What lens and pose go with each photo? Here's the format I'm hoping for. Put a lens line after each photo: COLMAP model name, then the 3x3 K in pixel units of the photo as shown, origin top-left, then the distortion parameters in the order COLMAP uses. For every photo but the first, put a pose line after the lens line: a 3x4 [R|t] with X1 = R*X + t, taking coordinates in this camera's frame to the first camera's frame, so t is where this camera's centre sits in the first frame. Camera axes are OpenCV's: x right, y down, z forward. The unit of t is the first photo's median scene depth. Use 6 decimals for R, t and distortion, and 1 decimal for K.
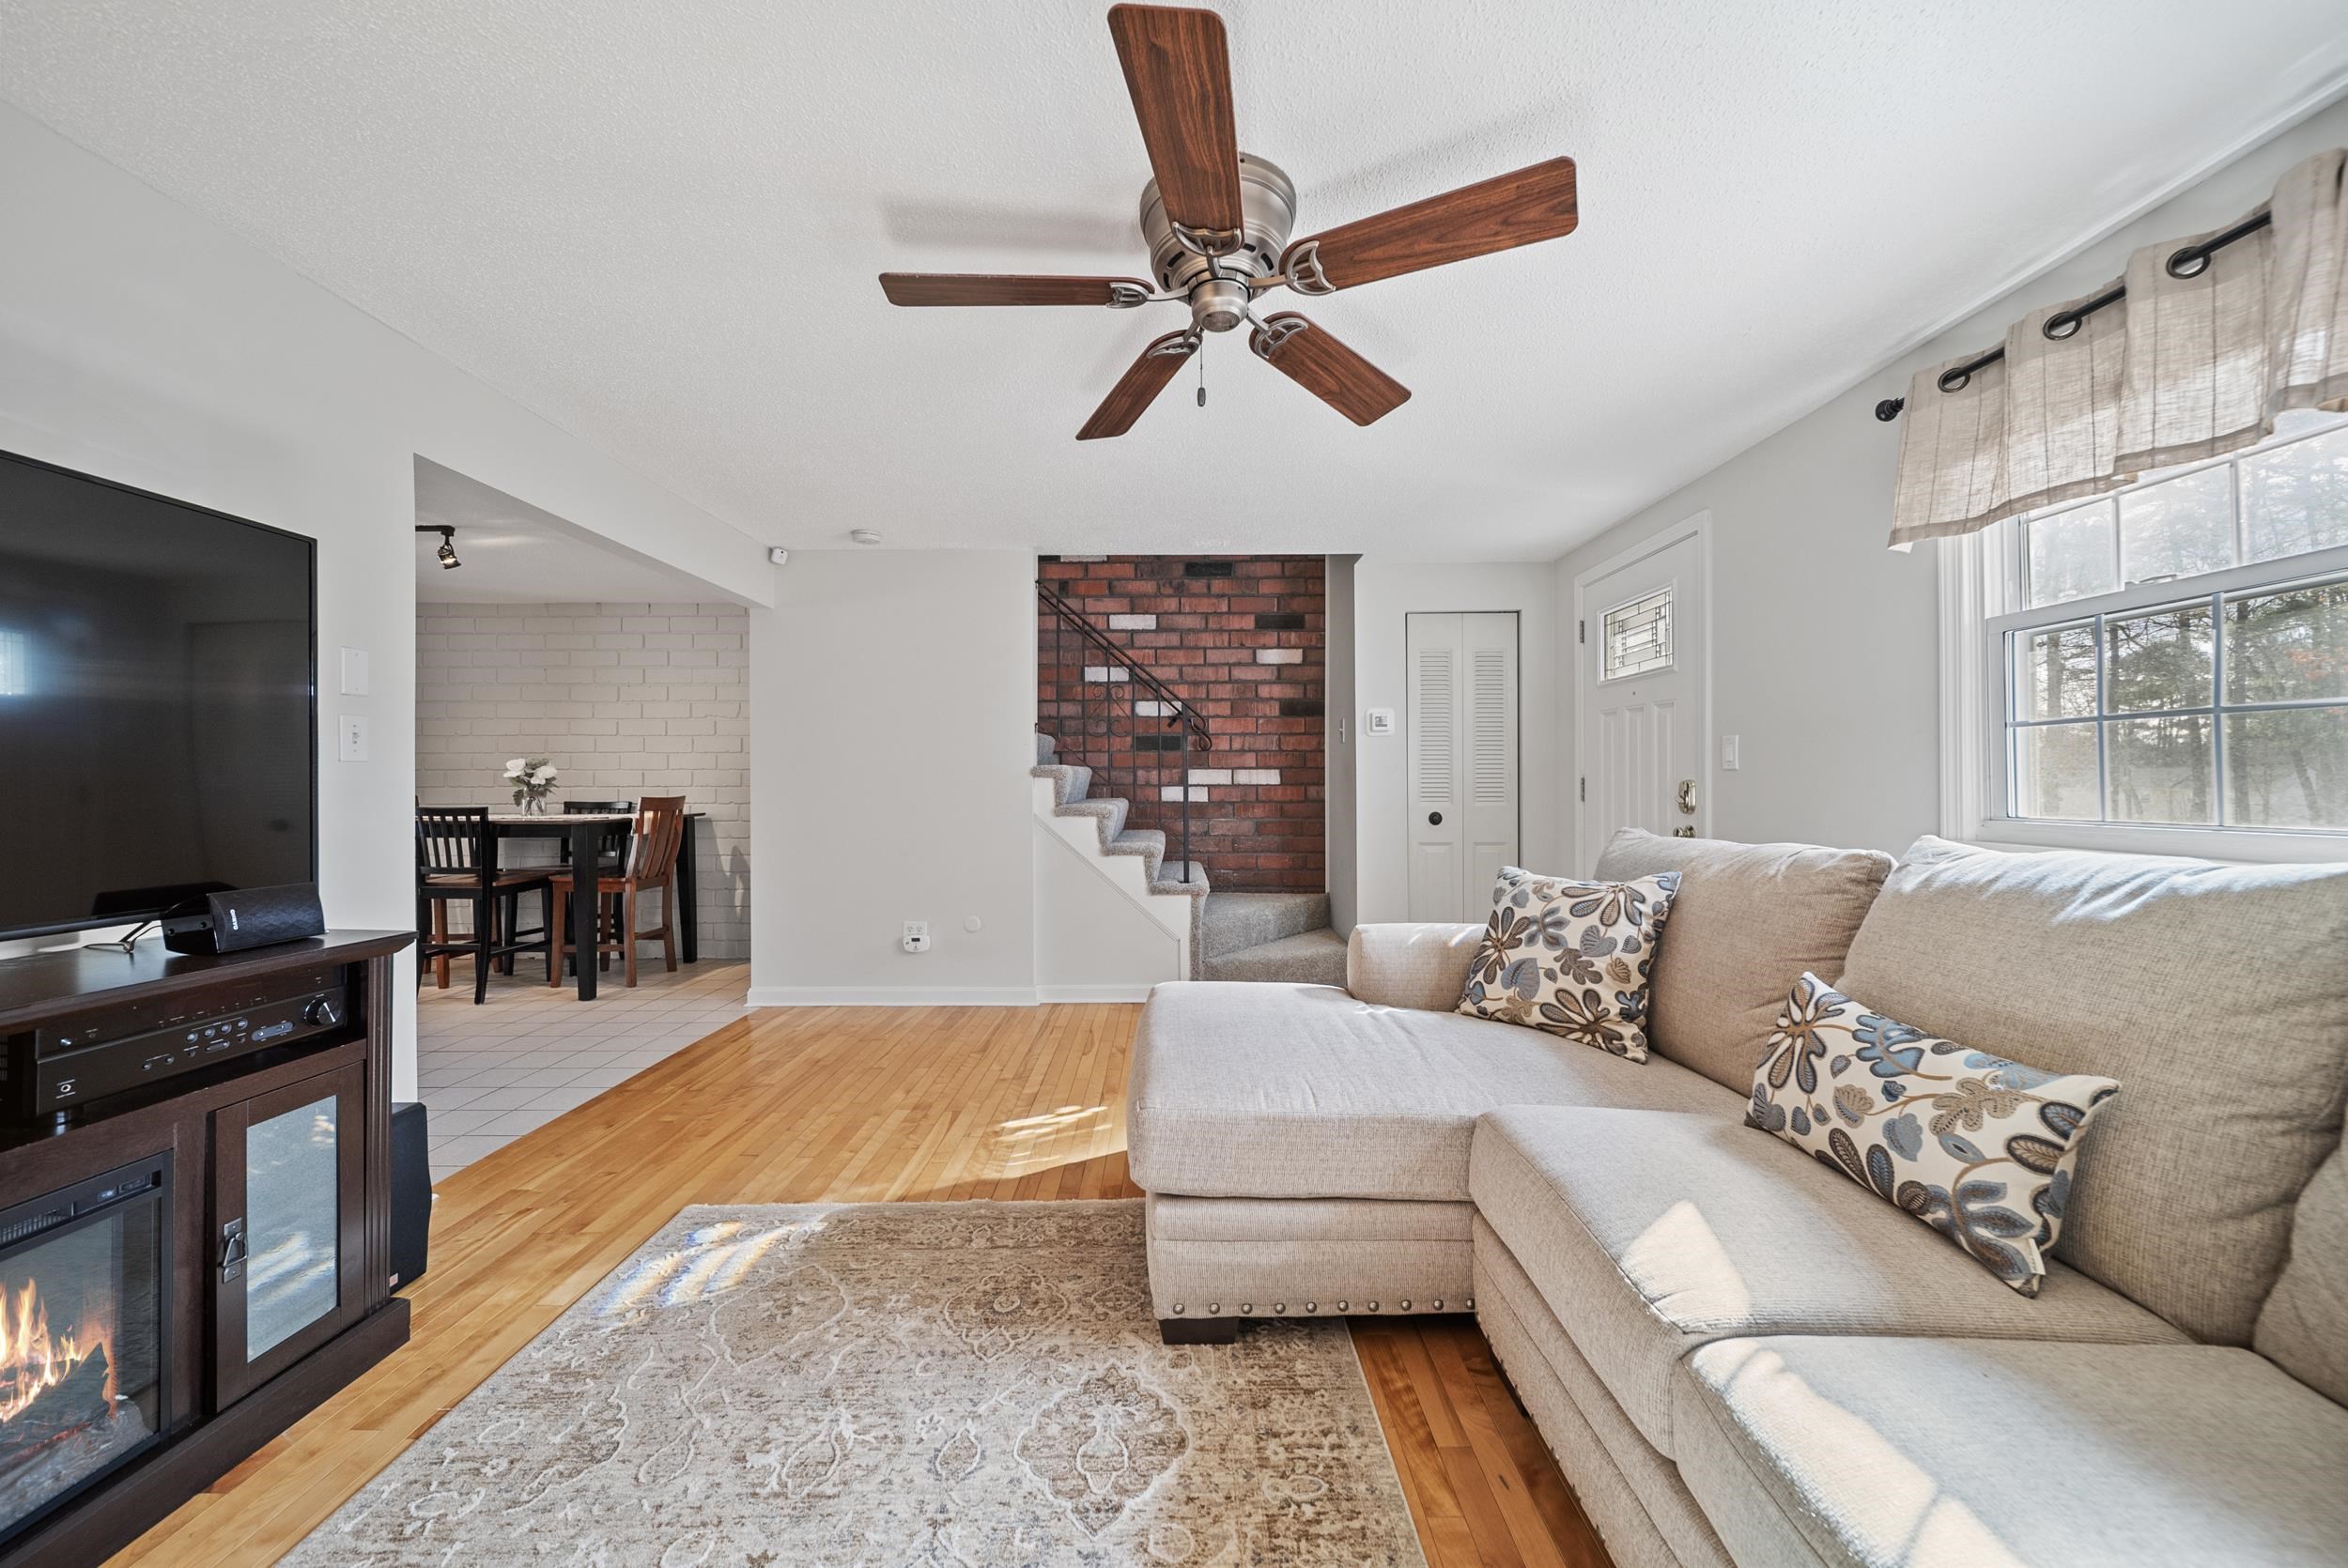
lens RADIAL K [[831.2, 0, 1177.3], [0, 831.2, 782.8], [0, 0, 1]] dist [0.000753, -0.001221]
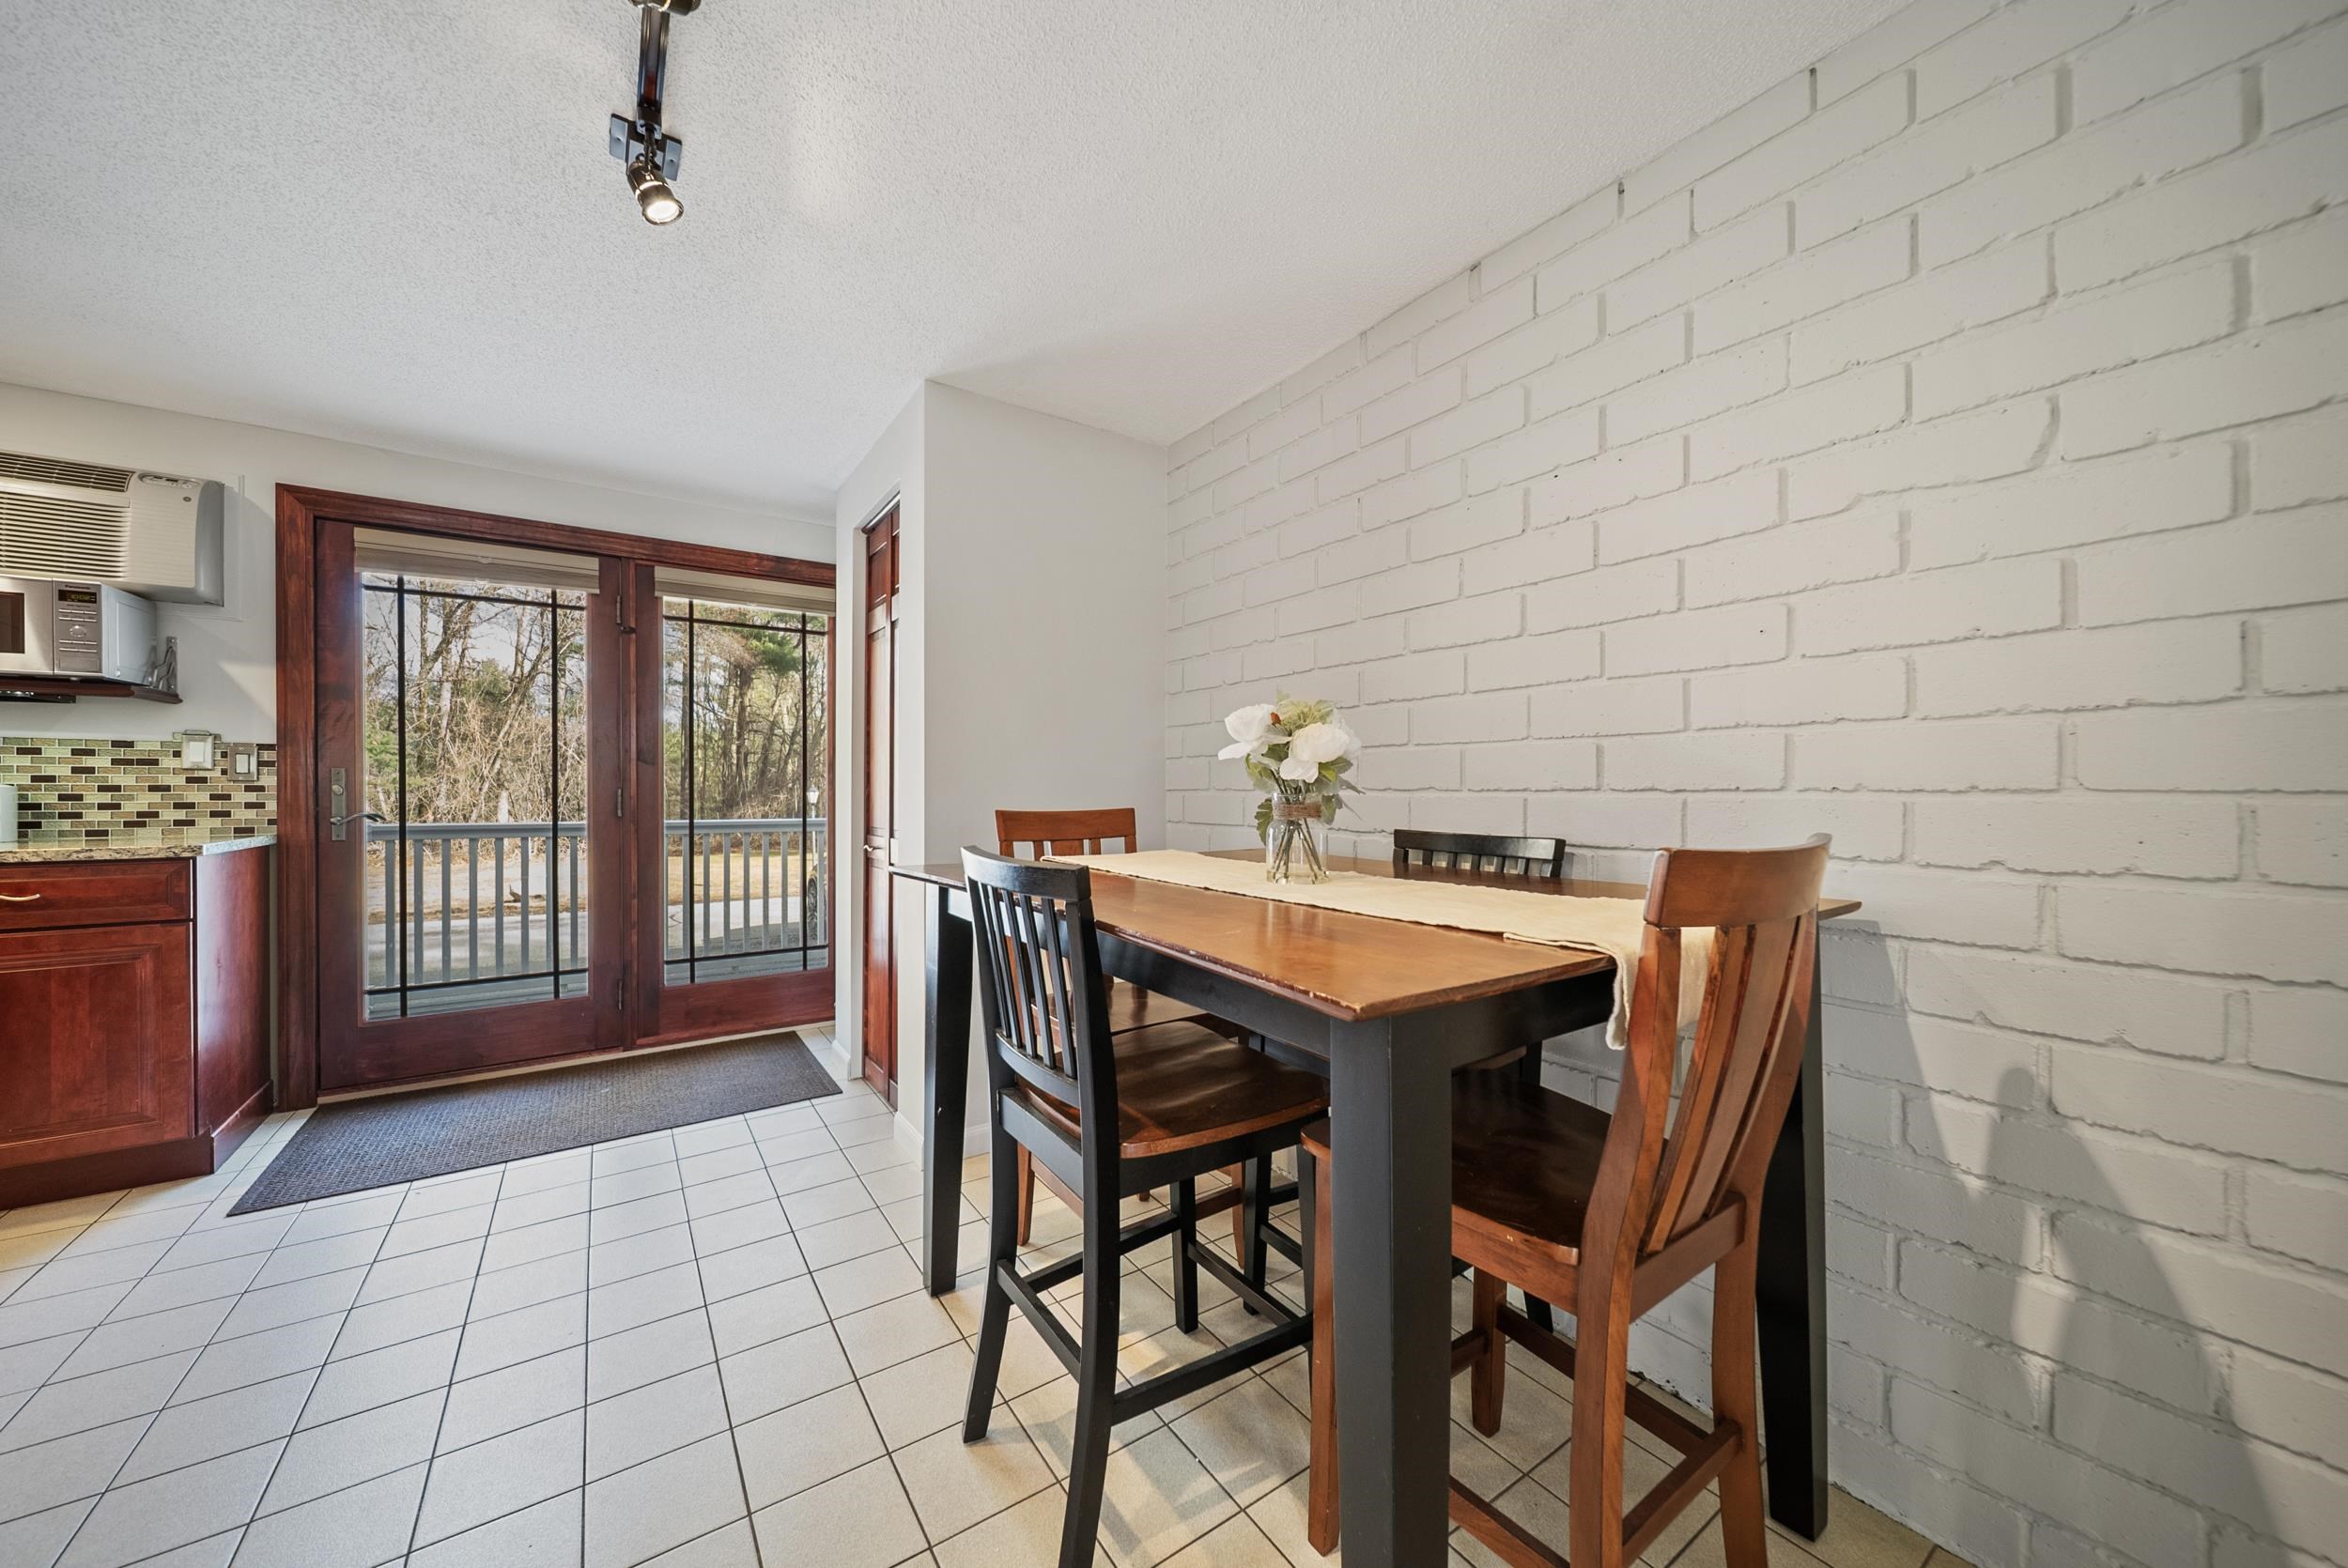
lens RADIAL K [[831.2, 0, 1173.7], [0, 831.2, 792.9], [0, 0, 1]] dist [0.000753, -0.001221]
pose [[0.567153, 0.007108, -0.823582, -0.603245], [-0.001020, 0.999968, 0.007928, 0.004057], [0.823612, -0.003656, 0.567142, 0.877694]]
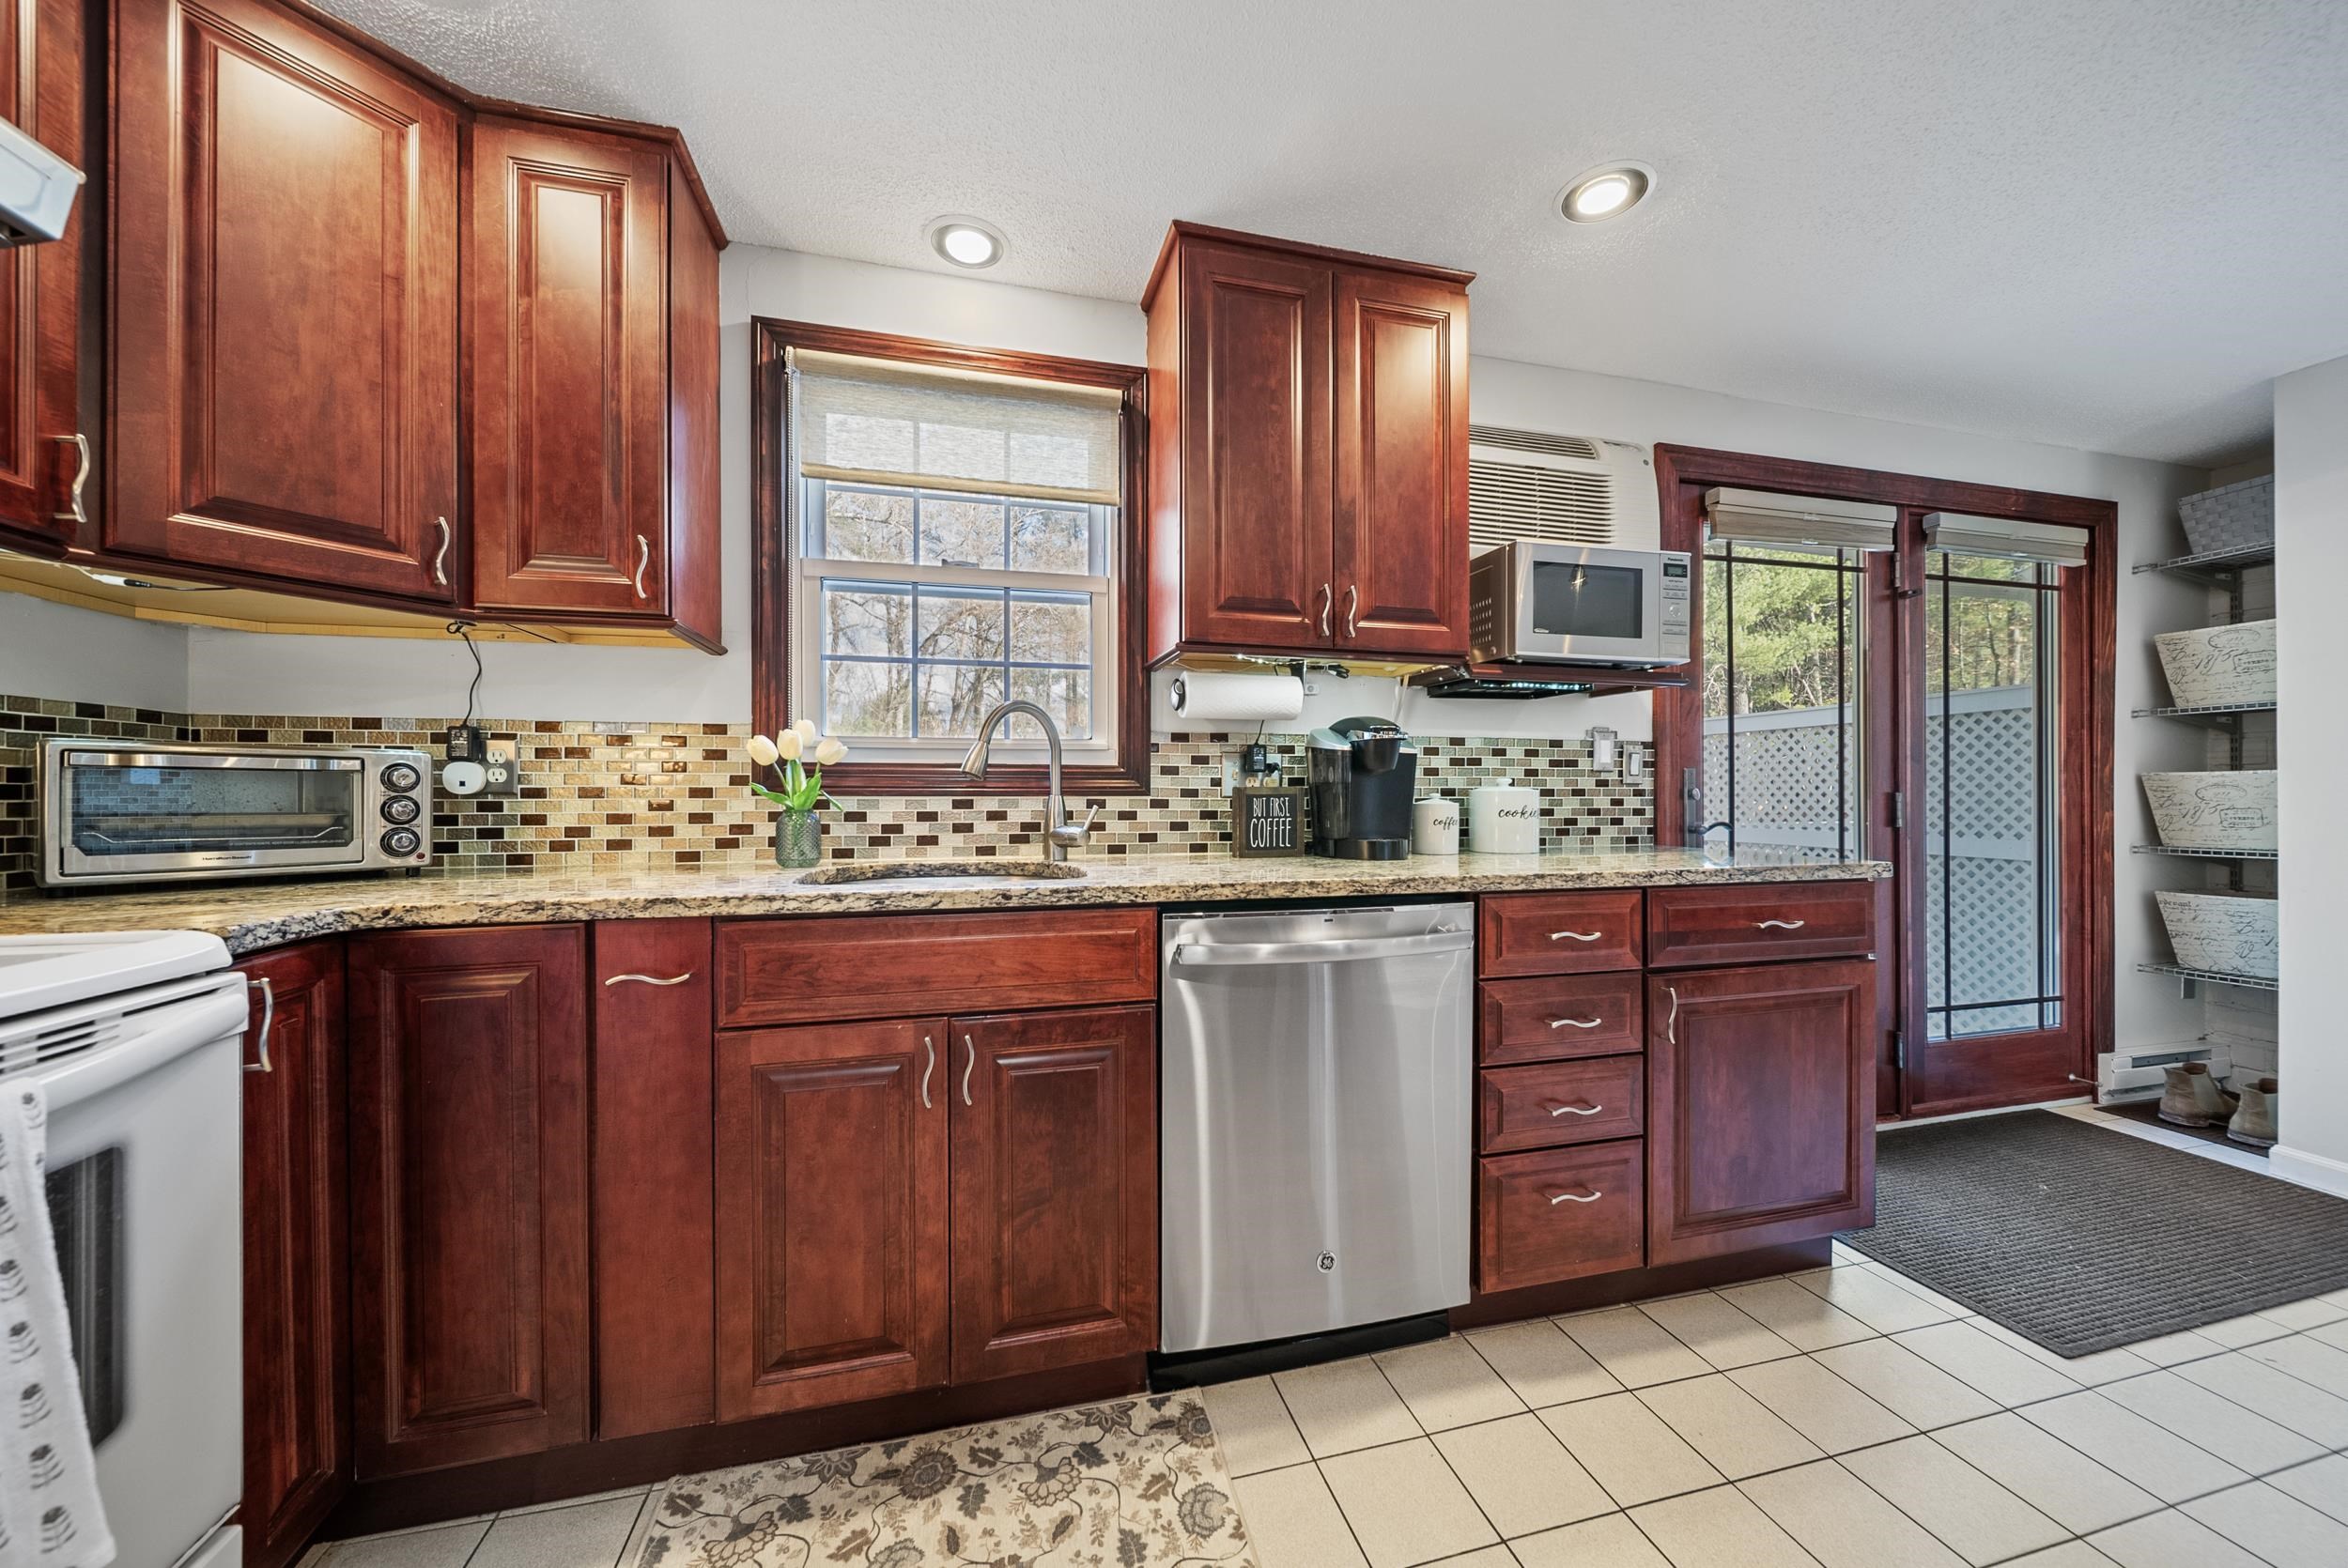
lens RADIAL K [[831.2, 0, 1179.8], [0, 831.2, 790.2], [0, 0, 1]] dist [0.000753, -0.001221]
pose [[0.251402, -0.000132, -0.967883, -1.079300], [0.000849, 1.000000, 0.000084, 0.004680], [0.967882, -0.000843, 0.251402, 0.196390]]
